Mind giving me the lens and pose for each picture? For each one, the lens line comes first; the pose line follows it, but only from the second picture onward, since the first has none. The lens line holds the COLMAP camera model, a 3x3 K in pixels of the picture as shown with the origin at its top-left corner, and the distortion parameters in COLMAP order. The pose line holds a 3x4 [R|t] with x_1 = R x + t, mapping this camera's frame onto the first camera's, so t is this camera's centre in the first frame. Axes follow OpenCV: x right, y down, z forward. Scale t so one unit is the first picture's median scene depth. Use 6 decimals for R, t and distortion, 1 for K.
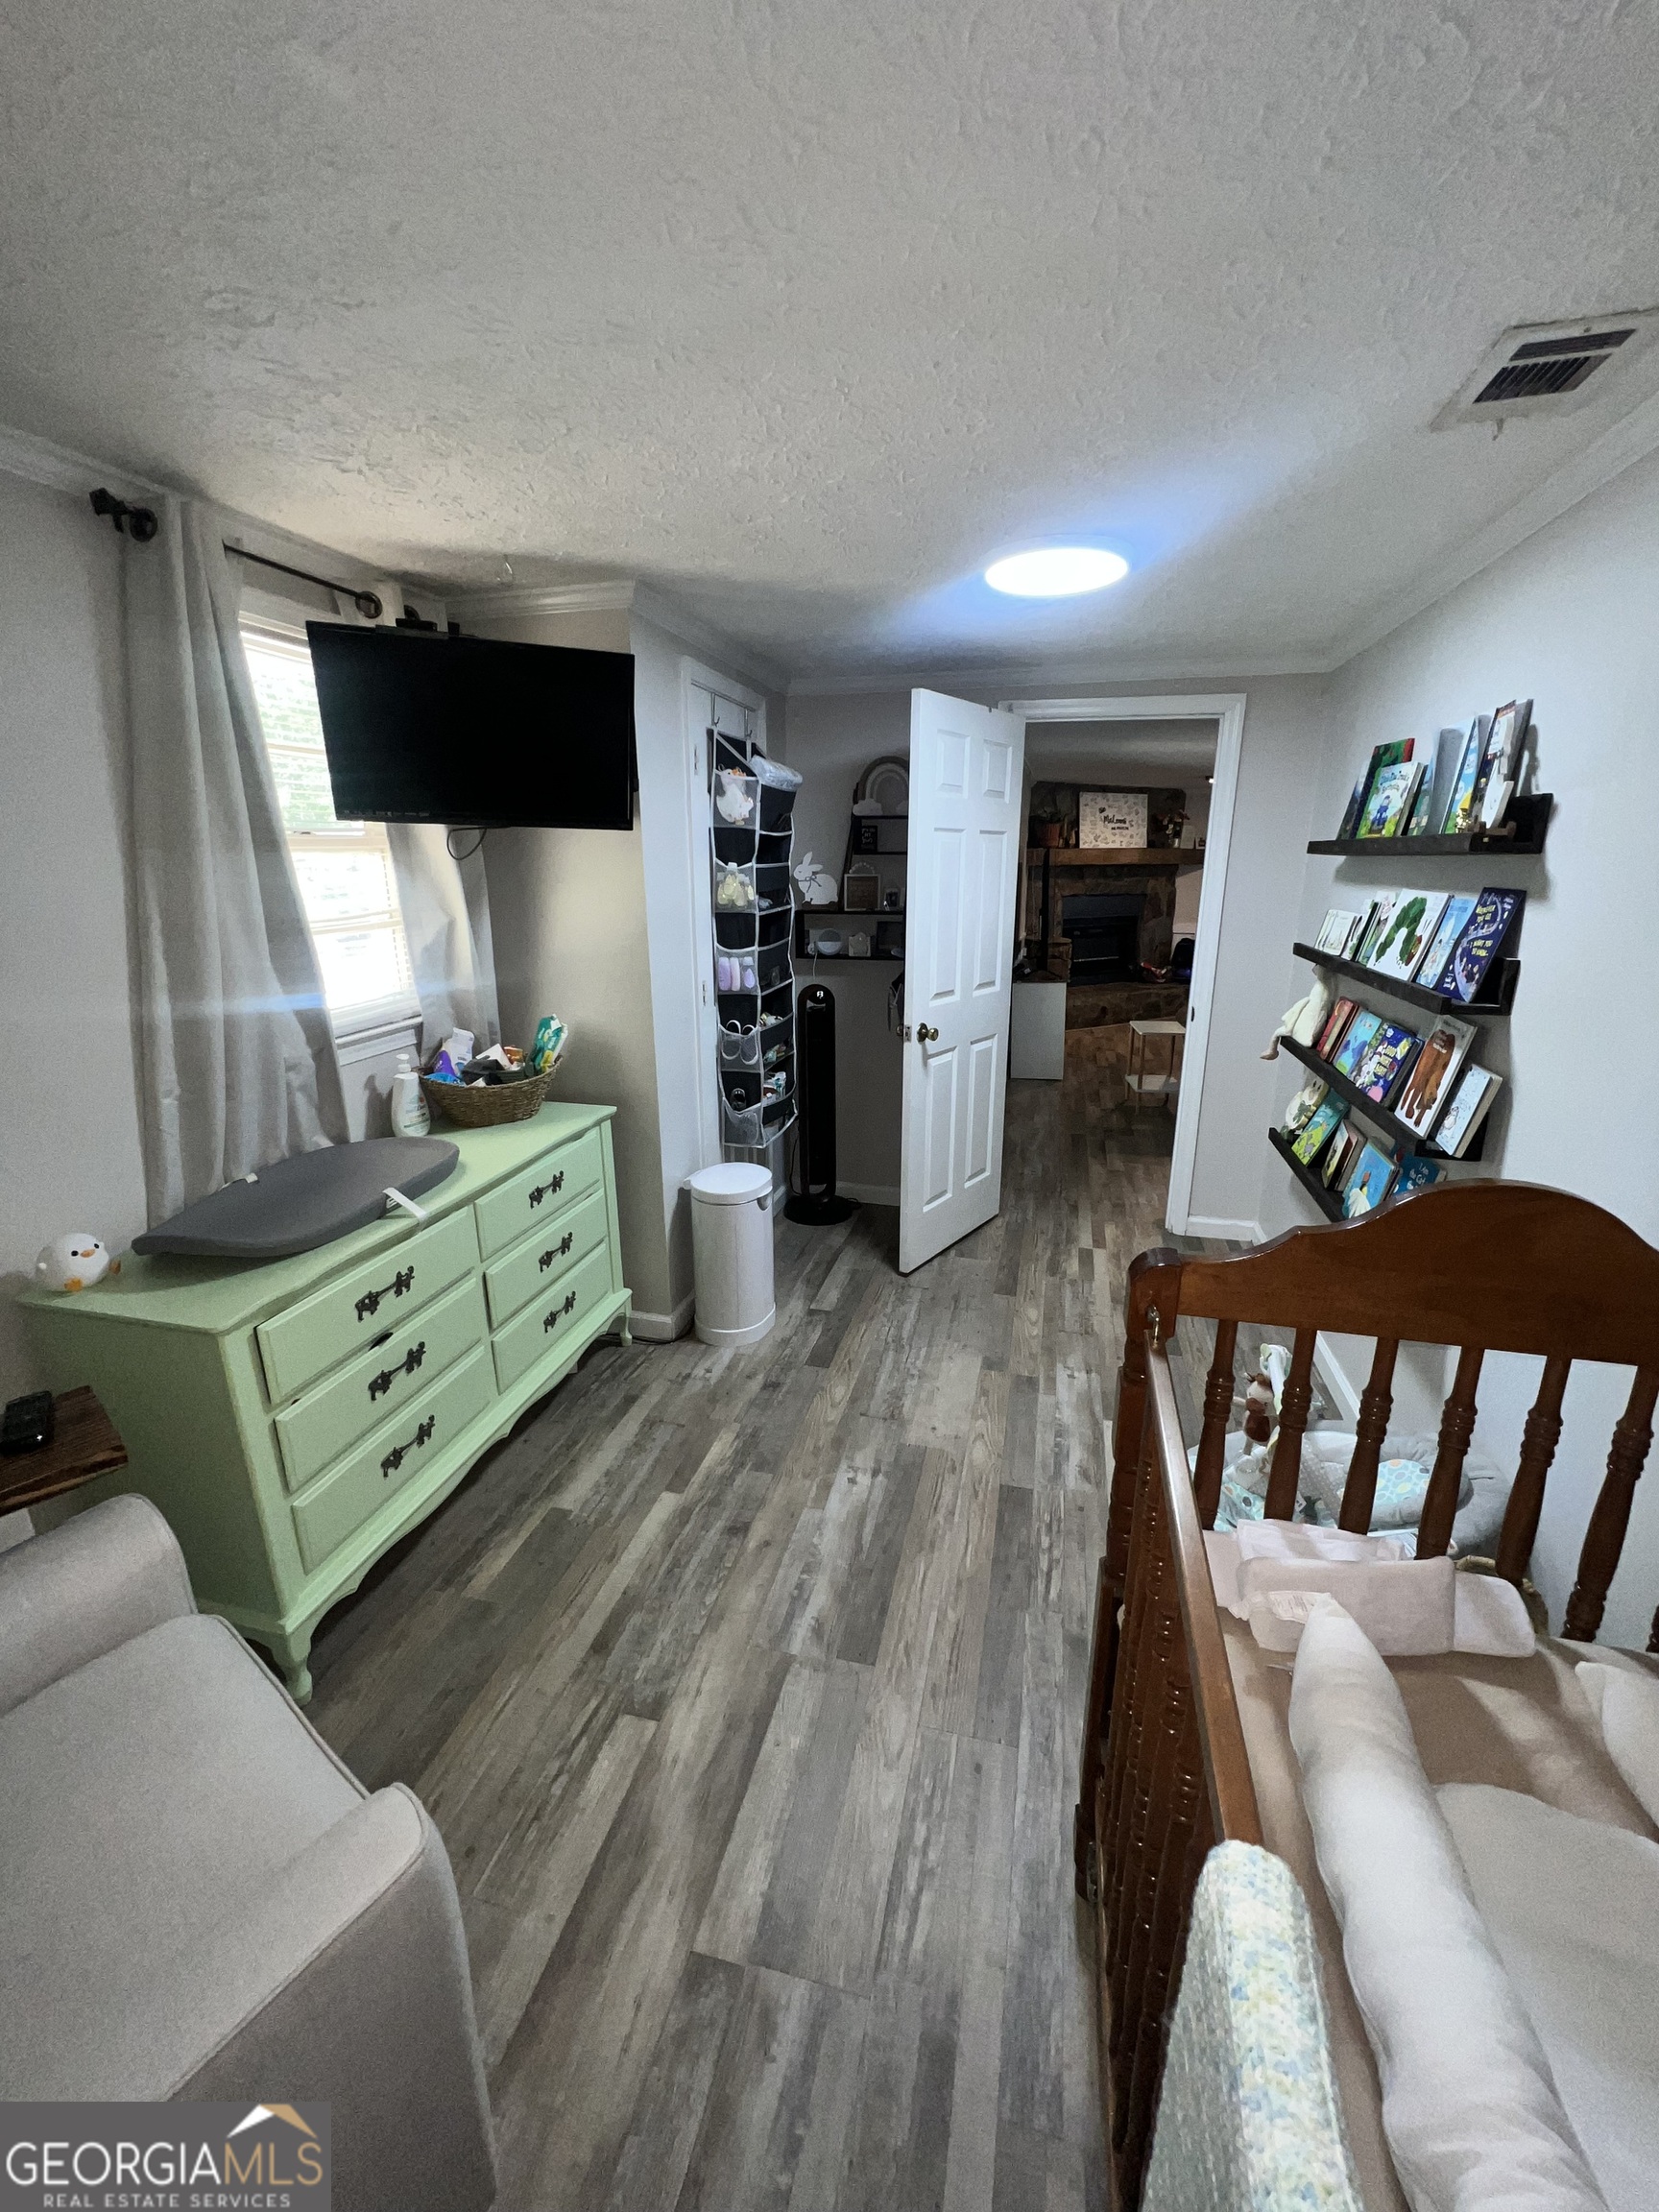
lens RADIAL K [[887.8, 0, 835.1], [0, 887.8, 1106.4], [0, 0, 1]] dist [-0.001636, -0.000130]
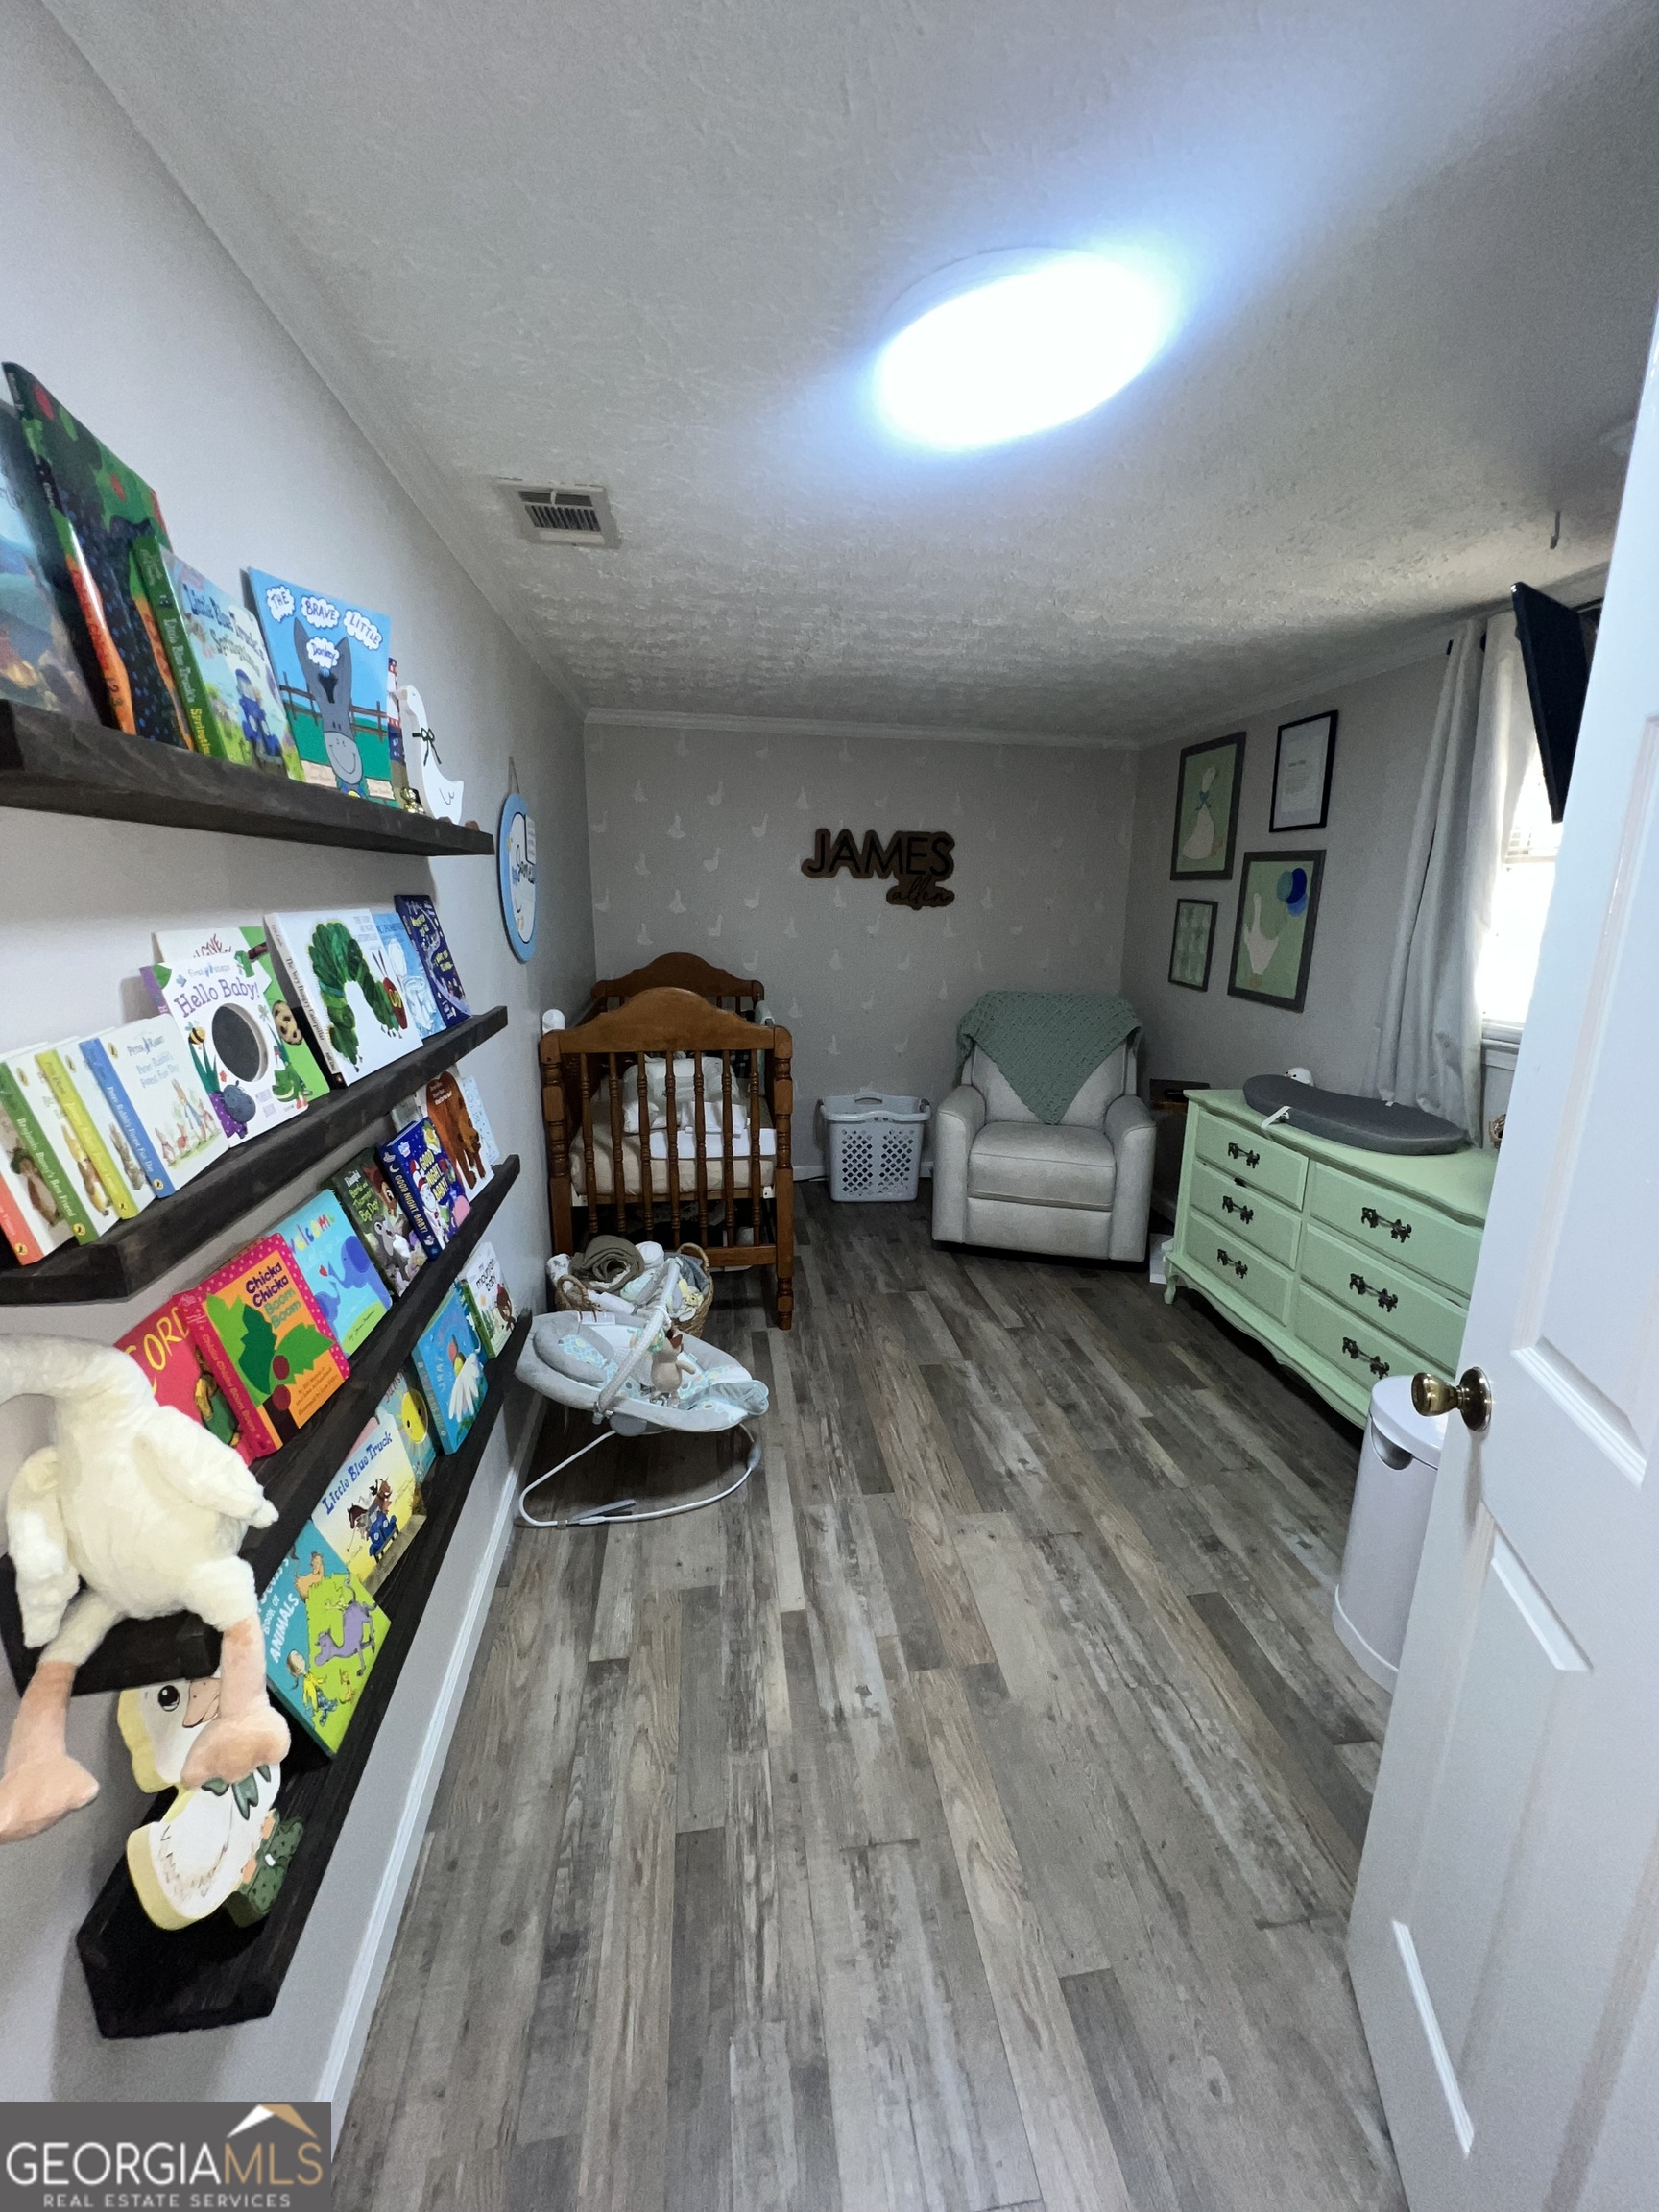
lens RADIAL K [[887.8, 0, 831.4], [0, 887.8, 1101.0], [0, 0, 1]] dist [-0.001636, -0.000130]
pose [[-0.926001, 0.081804, -0.368553, 0.552476], [-0.108067, 0.877952, 0.466392, -0.395101], [0.361724, 0.471708, -0.804144, 1.486596]]
